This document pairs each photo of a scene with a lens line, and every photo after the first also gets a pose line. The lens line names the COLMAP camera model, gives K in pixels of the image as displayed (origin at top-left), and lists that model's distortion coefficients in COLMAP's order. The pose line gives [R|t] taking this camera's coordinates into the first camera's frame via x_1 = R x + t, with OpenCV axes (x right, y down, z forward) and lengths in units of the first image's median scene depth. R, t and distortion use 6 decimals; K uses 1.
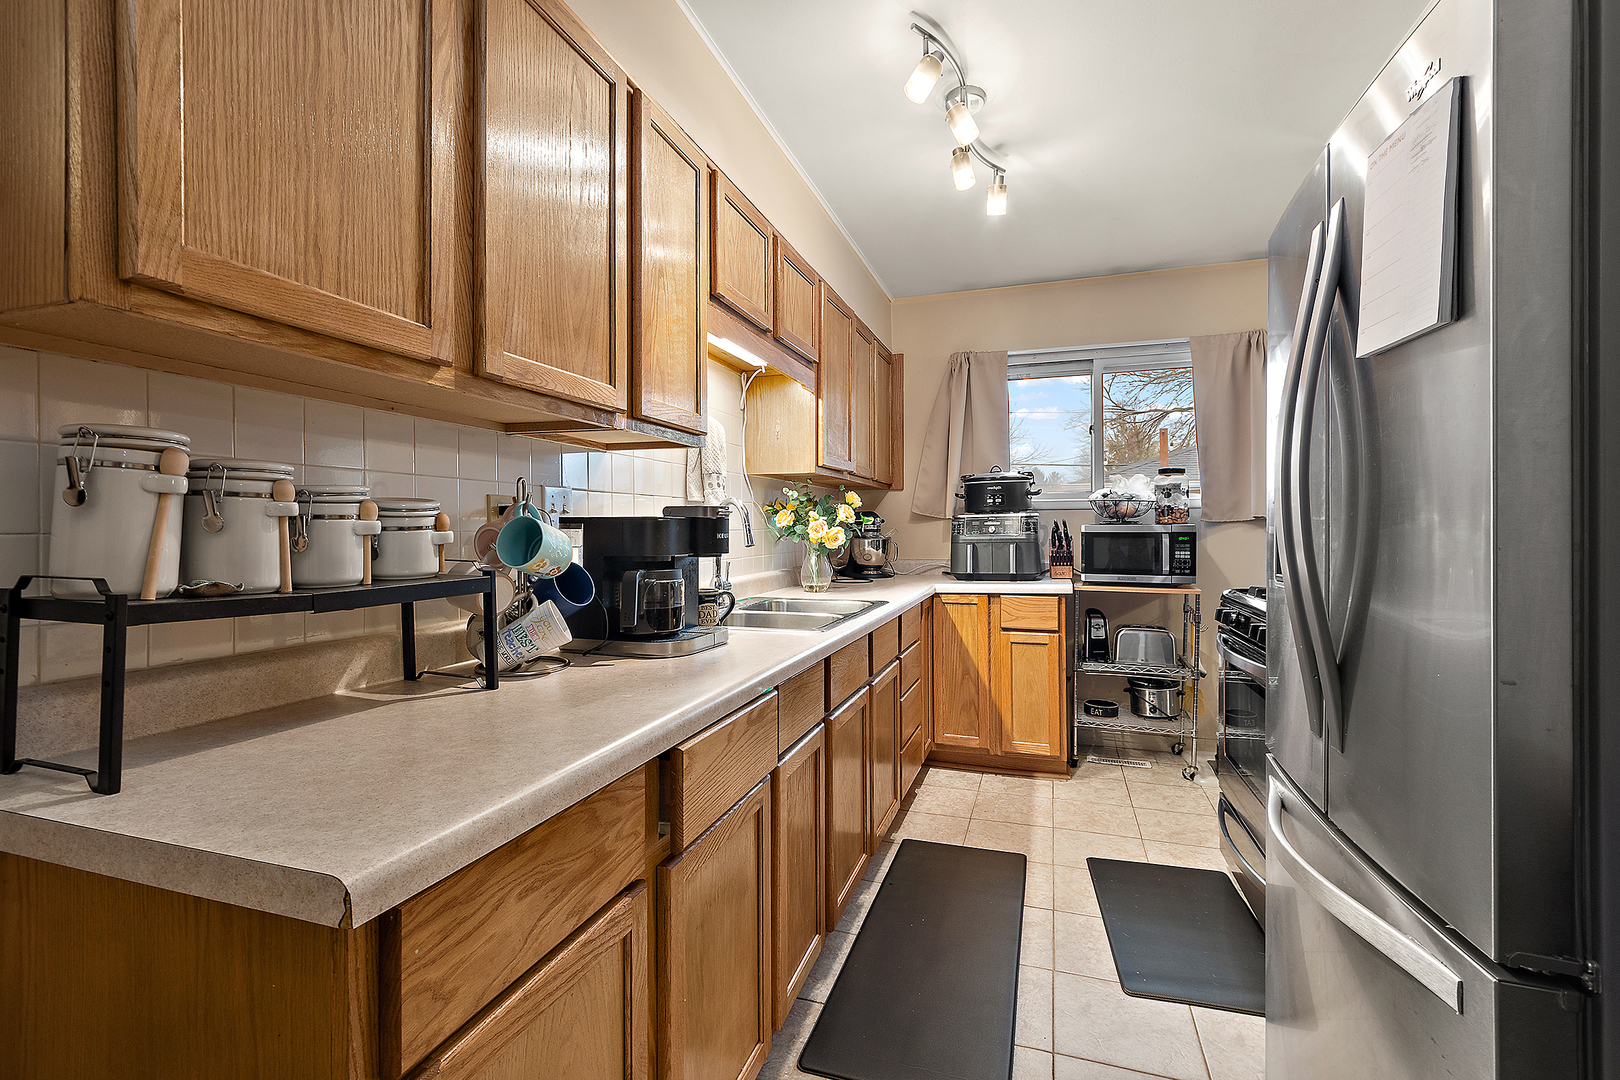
lens RADIAL K [[729.4, 0, 810.8], [0, 729.4, 523.1], [0, 0, 1]] dist [0.015531, -0.014983]
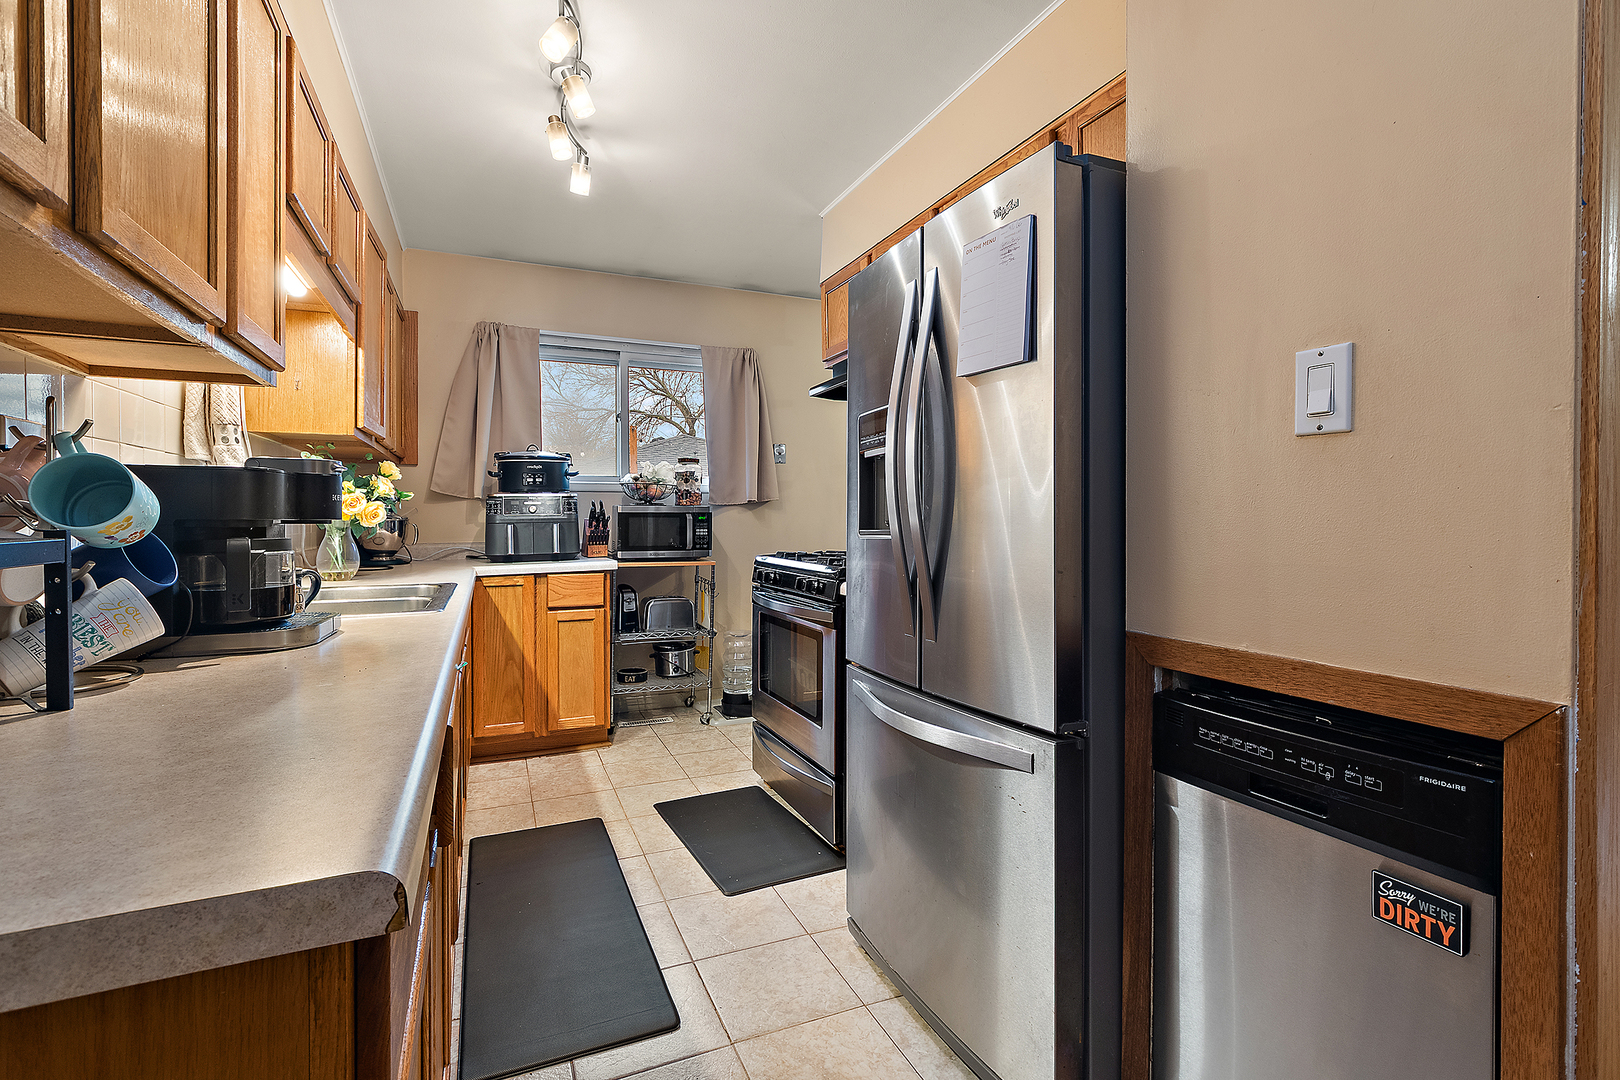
lens RADIAL K [[732.5, 0, 807.4], [0, 732.5, 518.6], [0, 0, 1]] dist [0.020517, -0.000293]
pose [[0.746534, 0.001120, 0.665346, -0.138197], [-0.003710, 0.999990, 0.002479, 0.018068], [-0.665337, -0.004320, 0.746531, 0.018305]]
